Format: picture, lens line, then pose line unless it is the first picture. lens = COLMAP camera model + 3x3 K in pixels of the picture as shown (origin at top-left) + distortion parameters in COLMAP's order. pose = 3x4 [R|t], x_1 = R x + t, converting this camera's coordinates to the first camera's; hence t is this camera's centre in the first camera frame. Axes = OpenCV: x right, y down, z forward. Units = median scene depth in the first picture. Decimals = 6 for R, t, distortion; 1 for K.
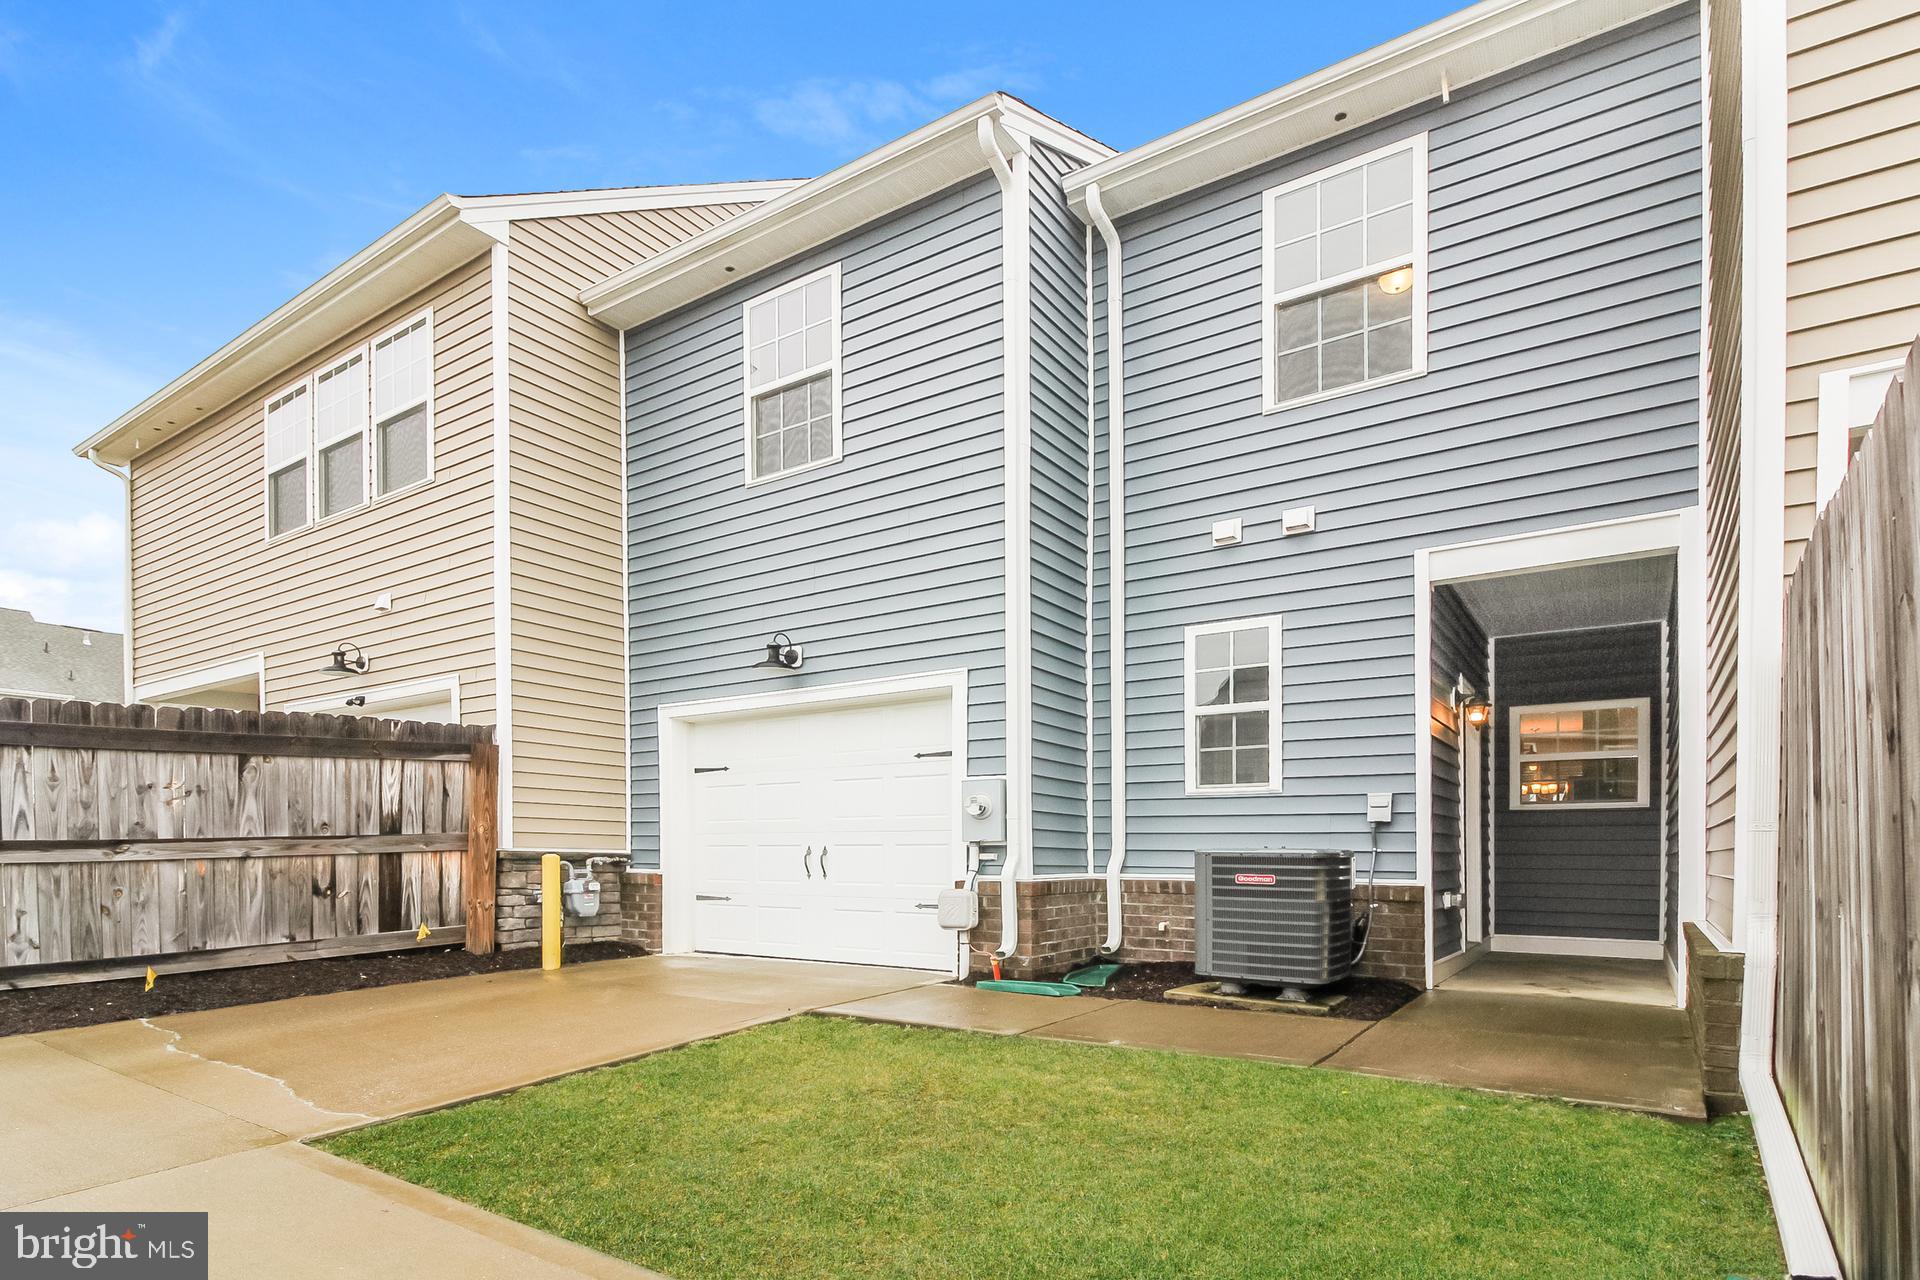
lens RADIAL K [[970.8, 0, 961.0], [0, 970.8, 711.9], [0, 0, 1]] dist [0.001511, -0.000393]
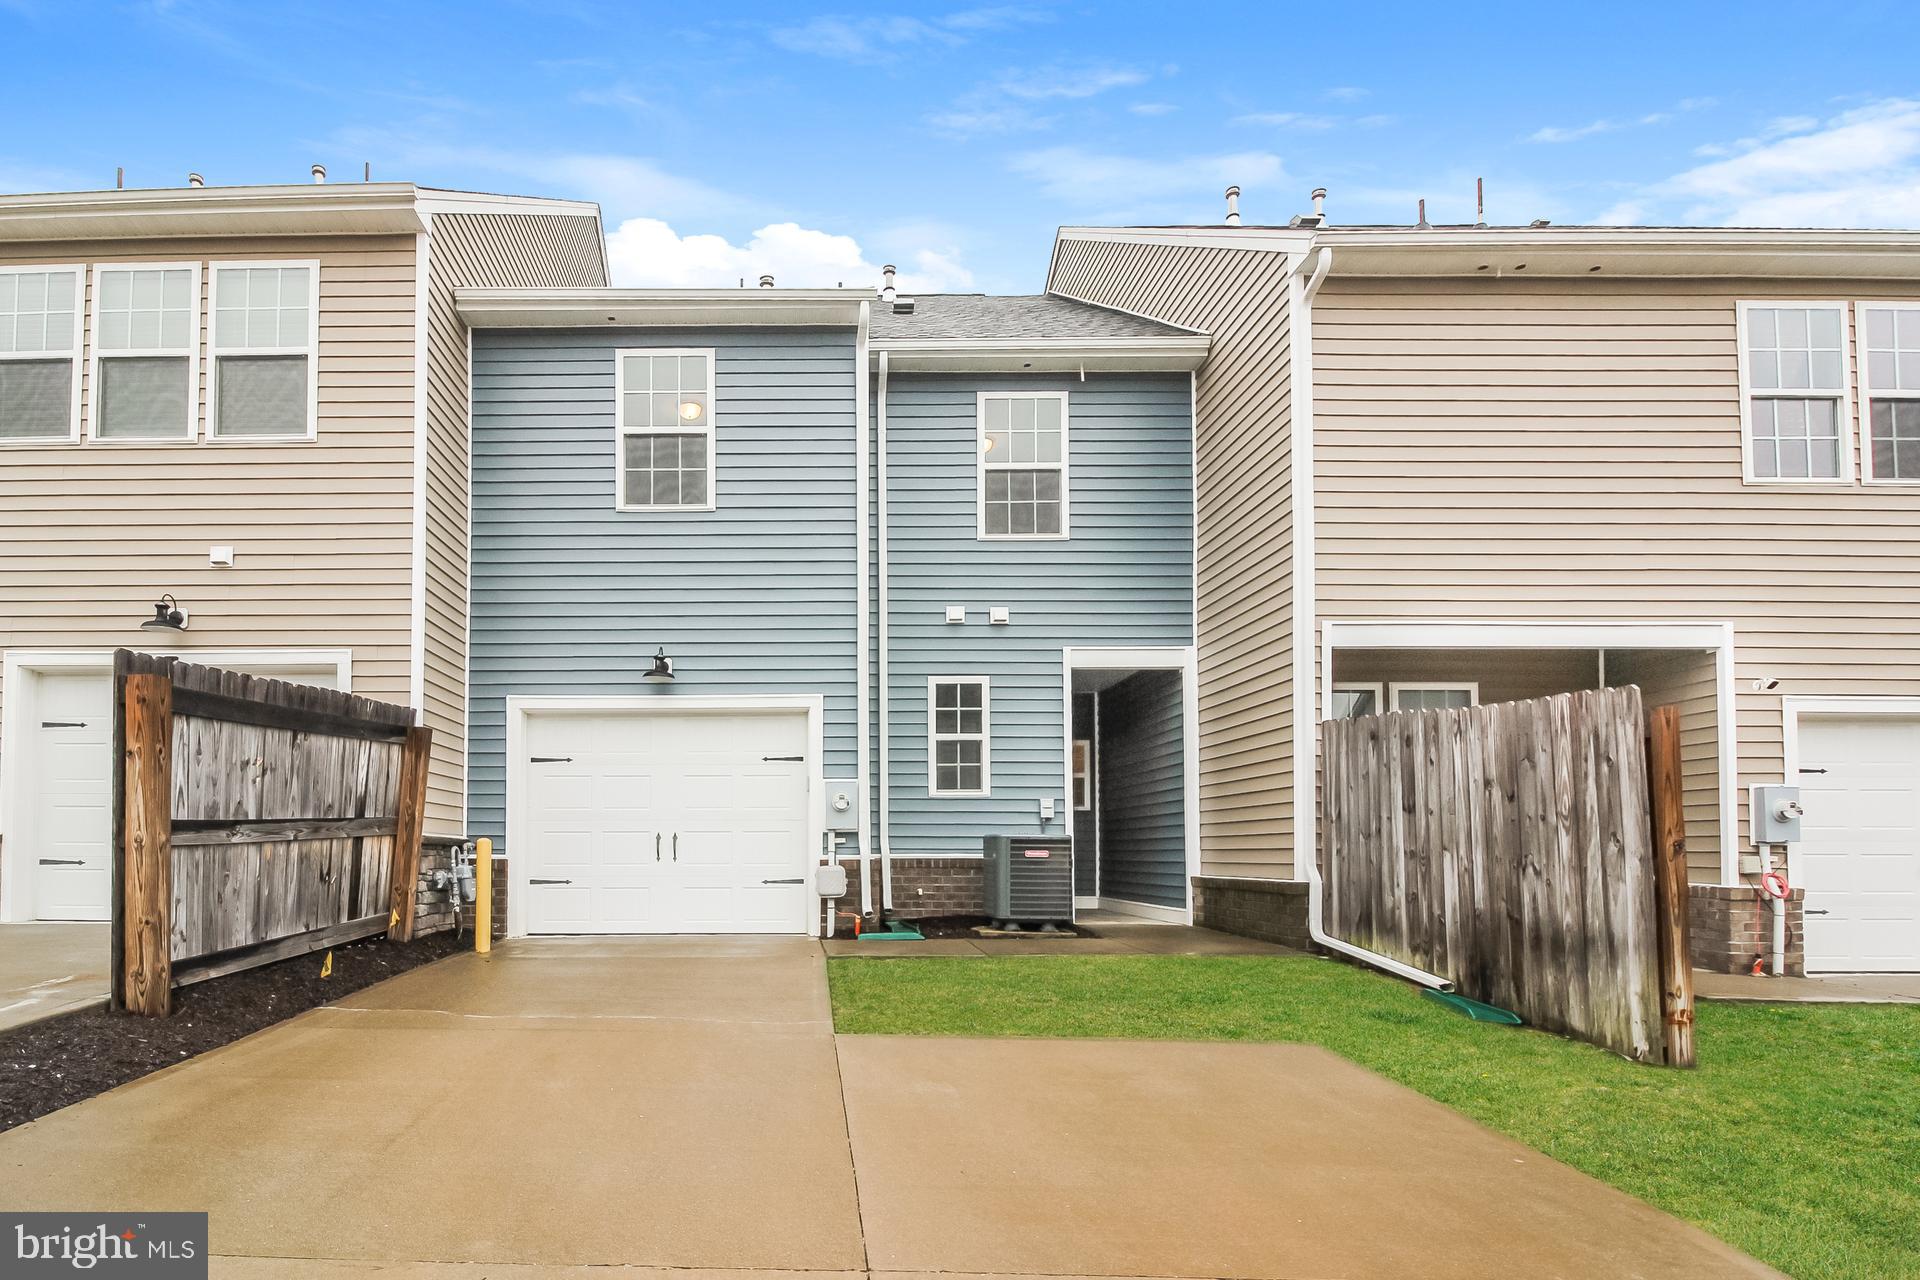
lens RADIAL K [[888.2, 0, 972.4], [0, 888.2, 619.6], [0, 0, 1]] dist [-0.001415, -0.000146]
pose [[0.784512, 0.146930, 0.602456, -0.578400], [-0.082694, 0.987635, -0.133187, -0.001886], [-0.614576, 0.054667, 0.786961, -0.076111]]
